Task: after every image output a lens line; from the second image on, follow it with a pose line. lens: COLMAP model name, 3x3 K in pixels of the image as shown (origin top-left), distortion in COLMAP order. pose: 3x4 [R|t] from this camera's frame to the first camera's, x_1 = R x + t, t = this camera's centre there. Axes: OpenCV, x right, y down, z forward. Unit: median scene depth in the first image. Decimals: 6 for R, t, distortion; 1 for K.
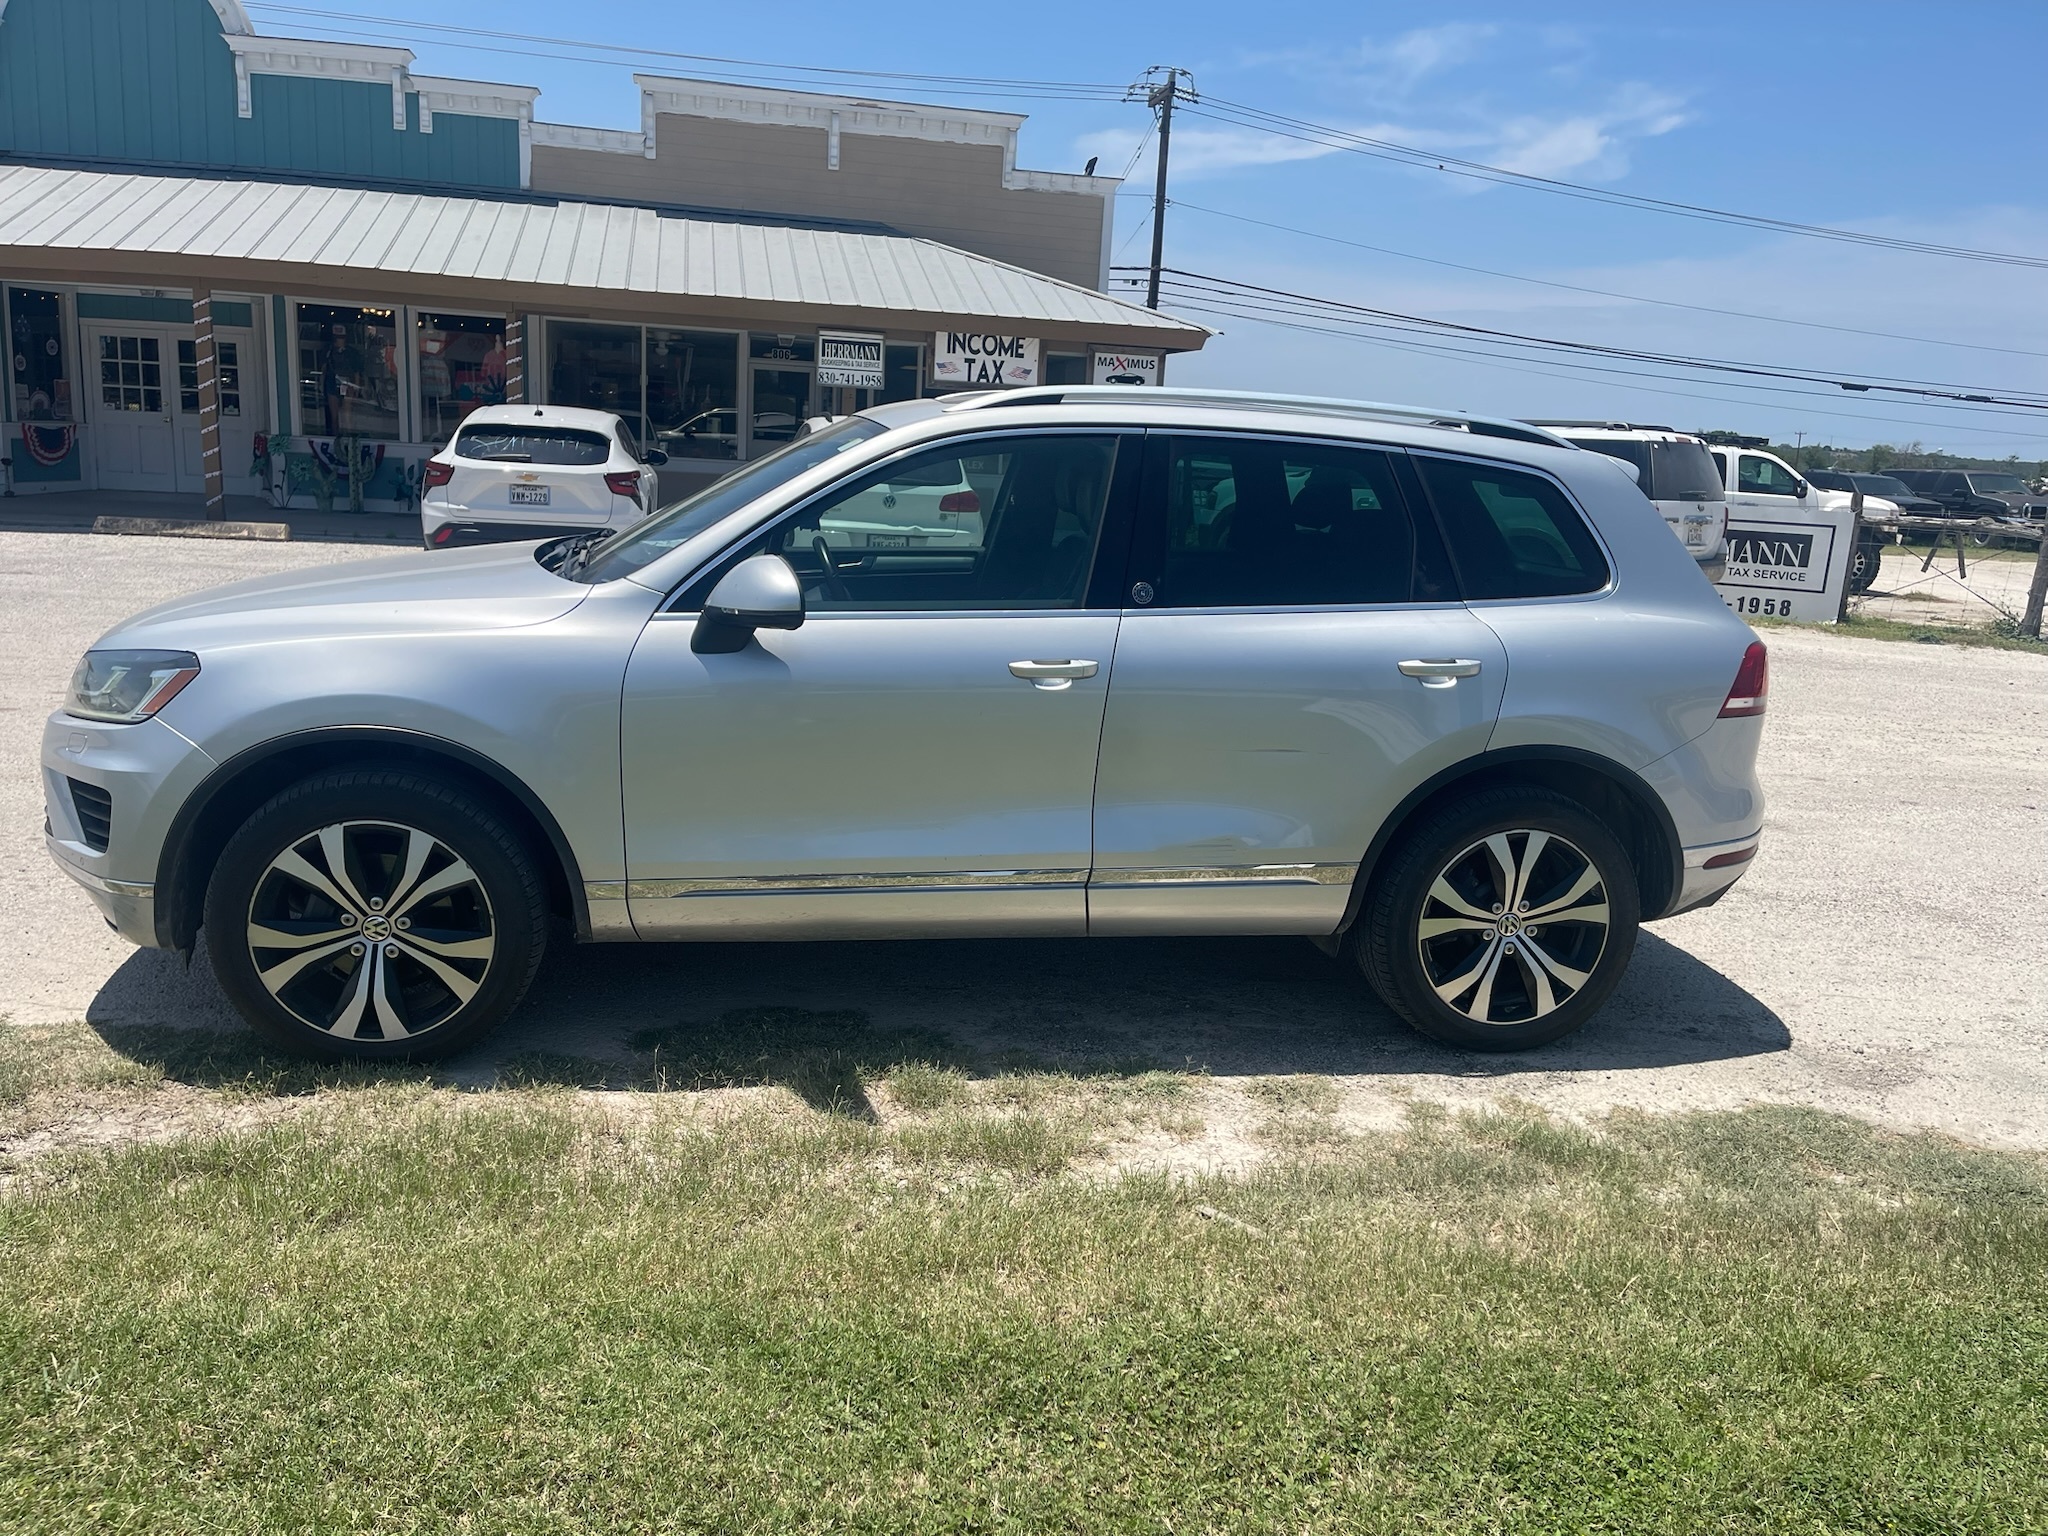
lens RADIAL K [[1485.7, 0, 1024.0], [0, 1485.7, 768.0], [0, 0, 1]] dist [0.072608, -0.097463]
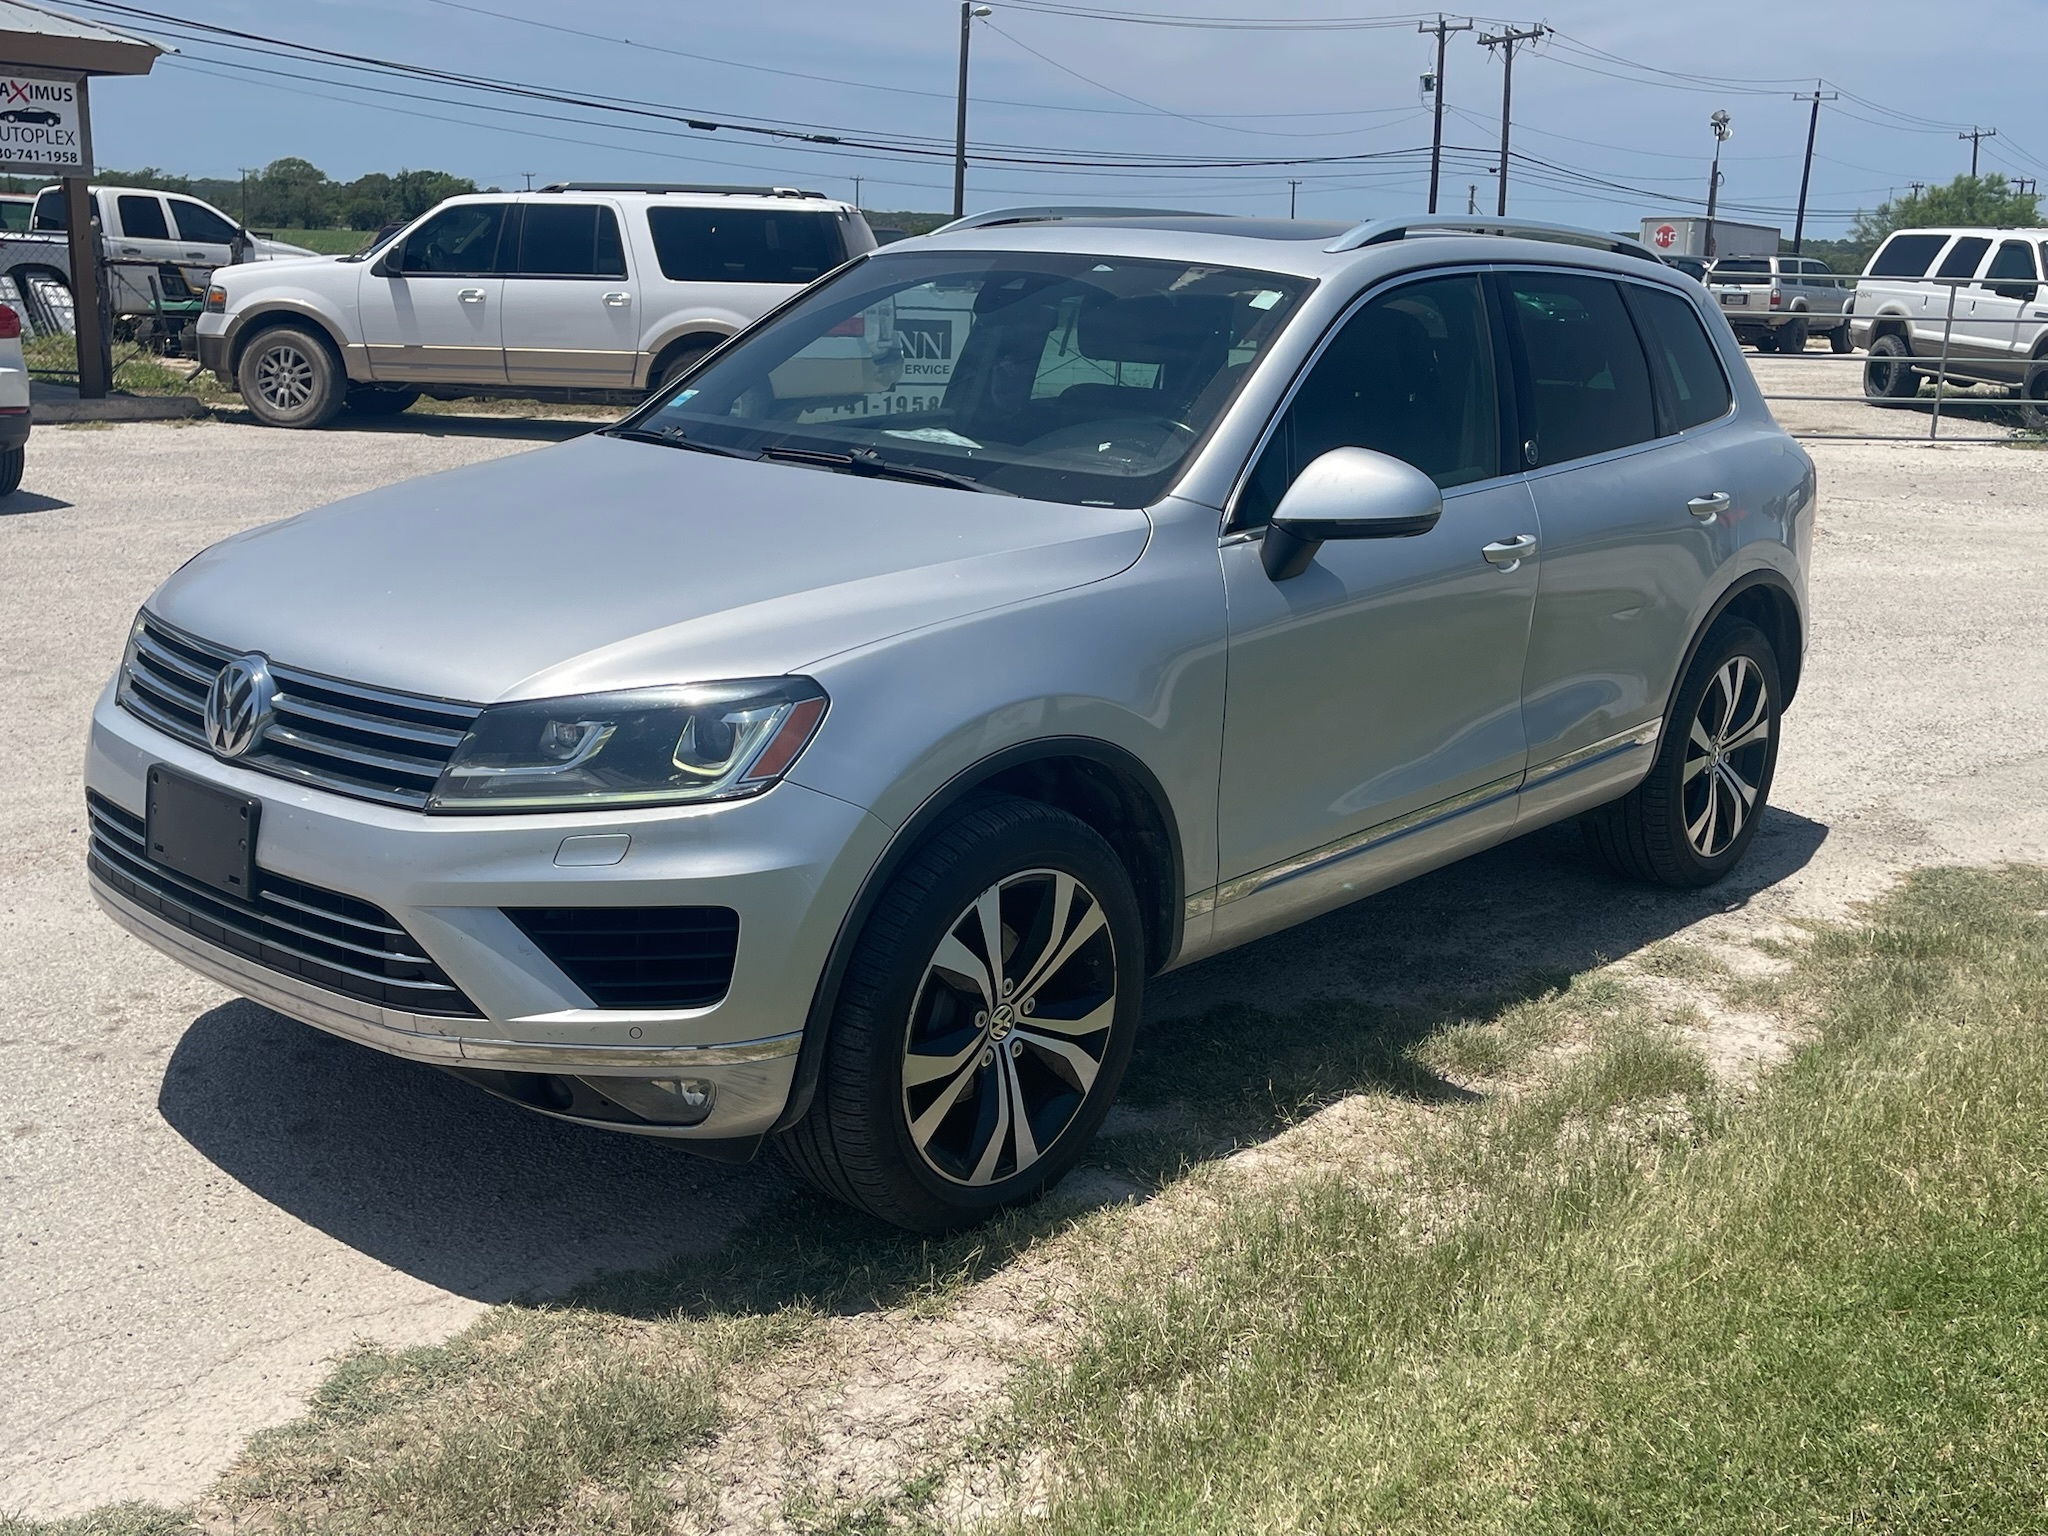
lens RADIAL K [[2075.1, 0, 1064.6], [0, 2075.1, 769.2], [0, 0, 1]] dist [0.007954, 0.034177]
pose [[0.770898, -0.180773, 0.610768, -0.874528], [0.145817, 0.983503, 0.107046, -0.098967], [-0.620043, 0.006539, 0.784540, 0.190073]]
